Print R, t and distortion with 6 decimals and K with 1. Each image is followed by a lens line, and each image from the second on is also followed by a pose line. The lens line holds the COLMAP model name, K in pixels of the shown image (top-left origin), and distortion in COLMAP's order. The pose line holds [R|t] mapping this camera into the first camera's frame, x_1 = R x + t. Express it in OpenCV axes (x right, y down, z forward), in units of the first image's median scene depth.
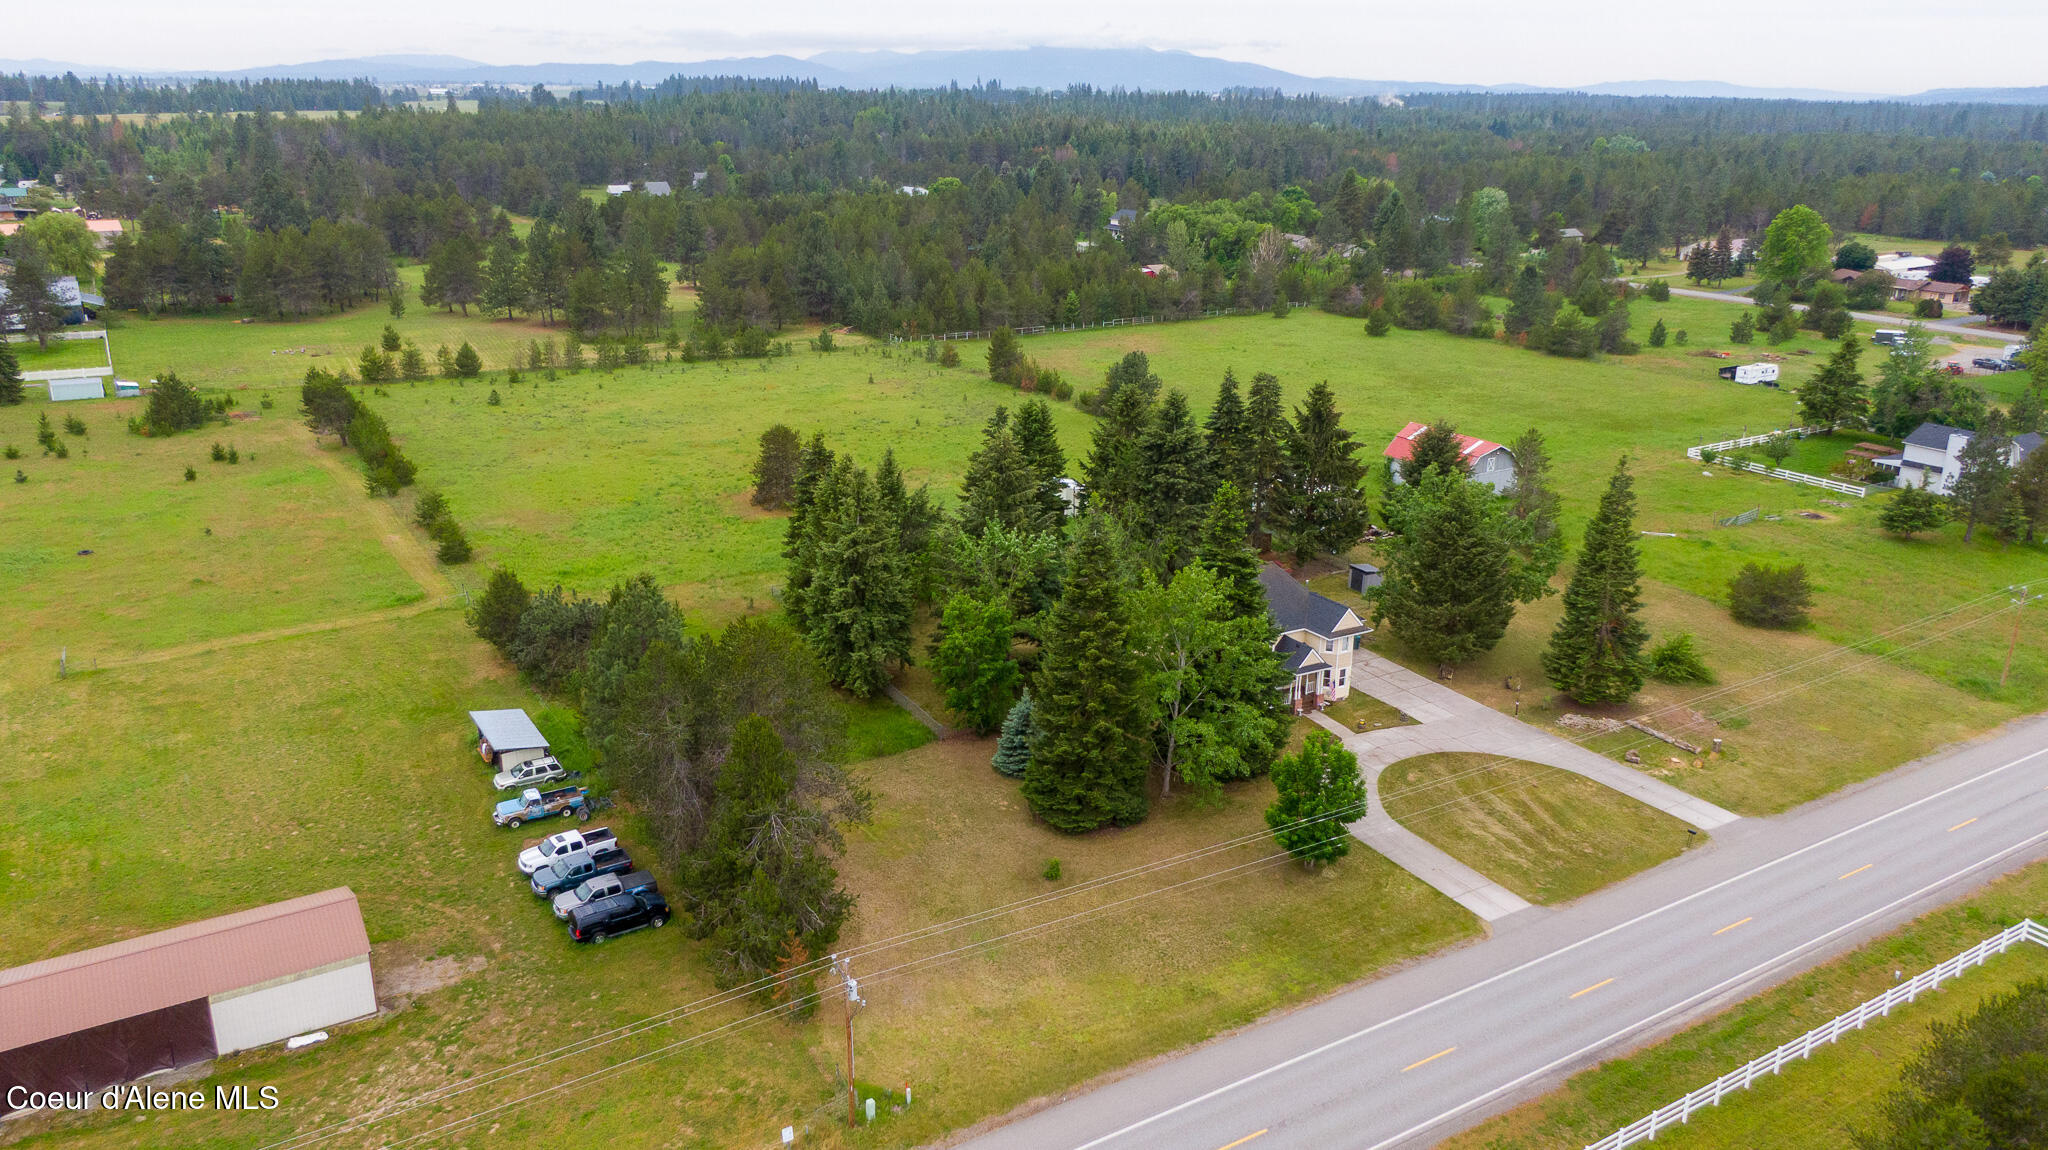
lens RADIAL K [[1473.4, 0, 1016.0], [0, 1473.4, 575.5], [0, 0, 1]] dist [0.060834, -0.105932]
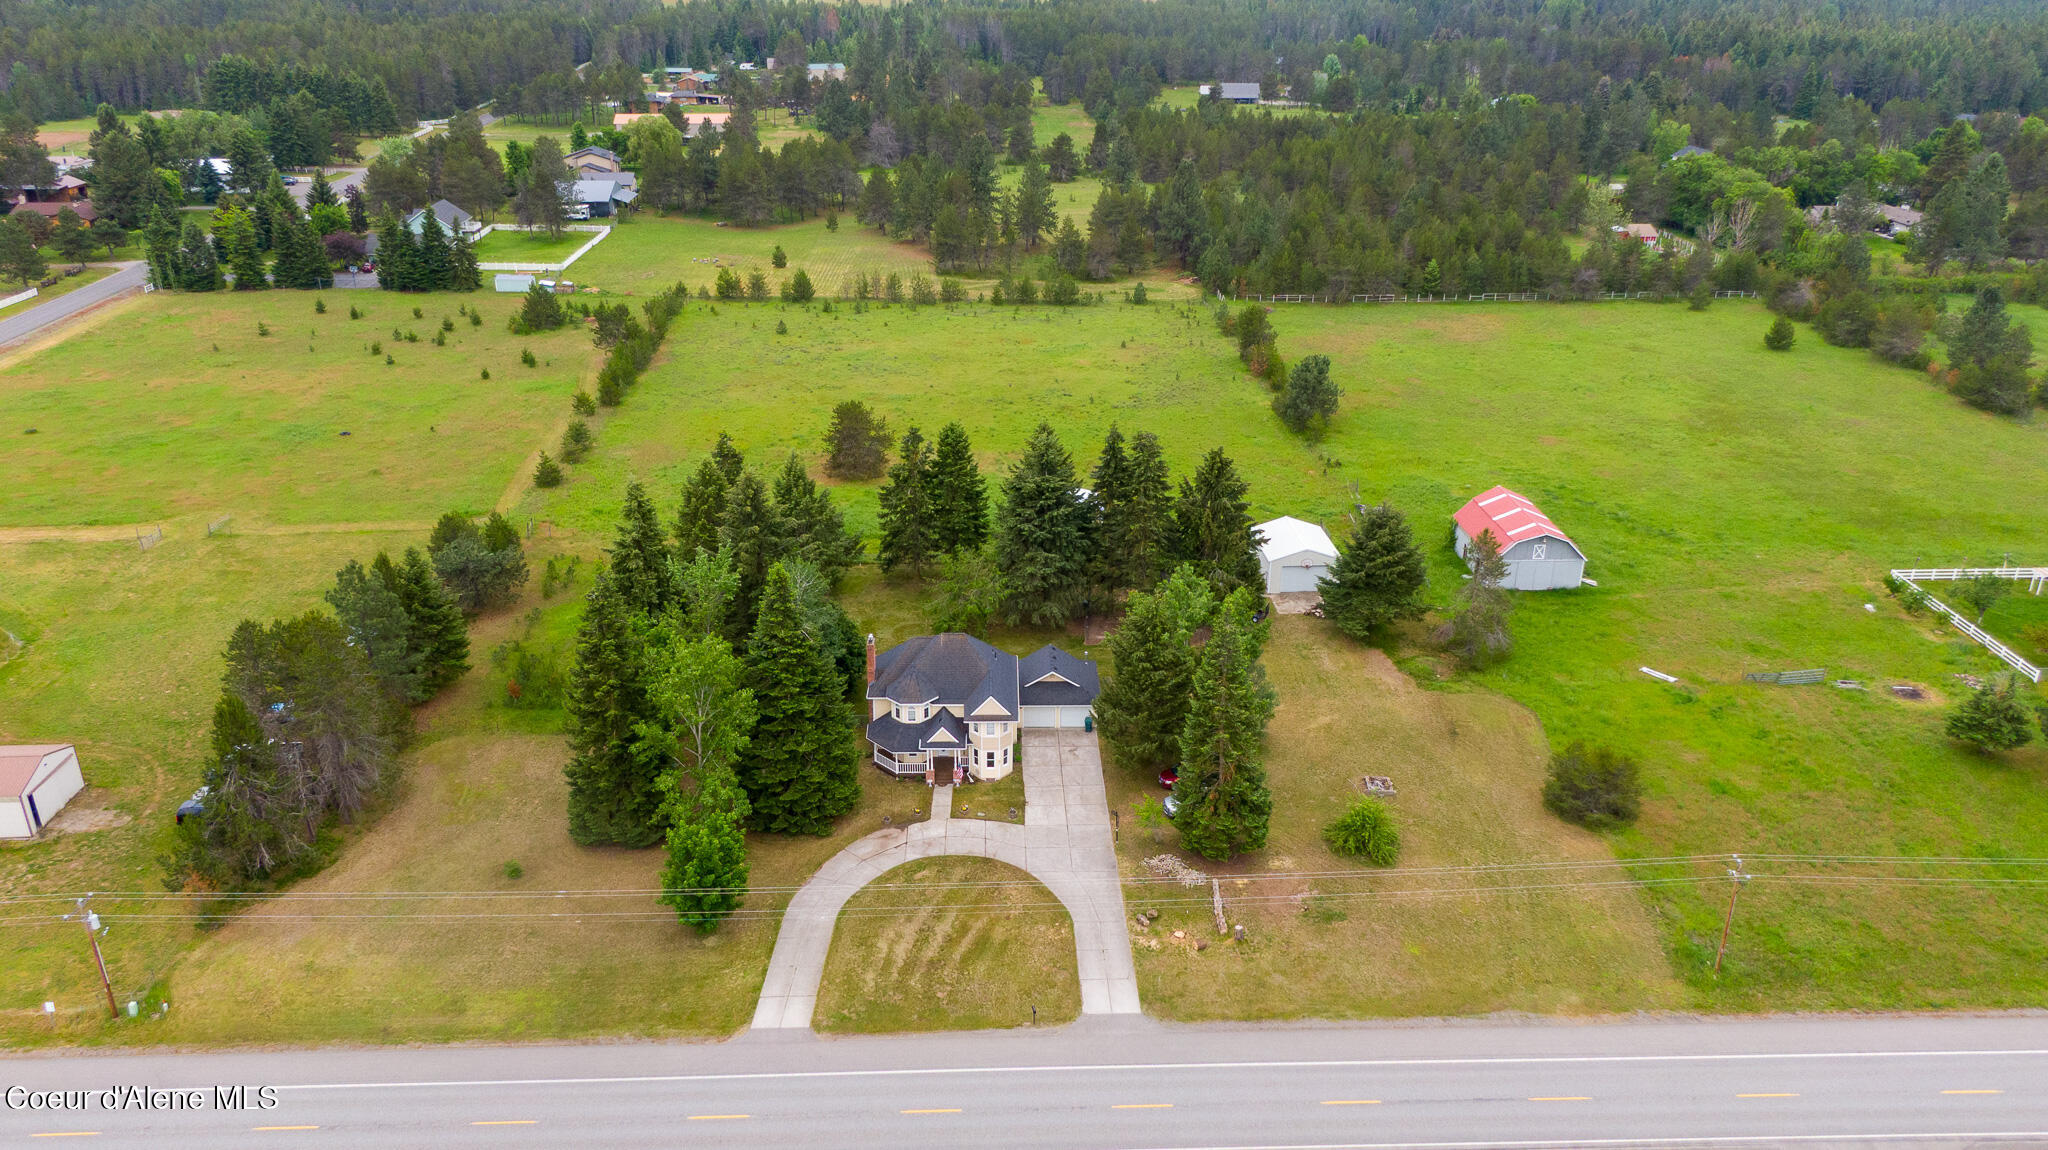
lens RADIAL K [[1473.4, 0, 1016.0], [0, 1473.4, 575.5], [0, 0, 1]] dist [0.060834, -0.105932]
pose [[0.875687, 0.187539, -0.444973, 0.673819], [-0.149329, 0.981504, 0.119792, -0.181985], [0.459209, -0.038453, 0.887496, 0.114988]]
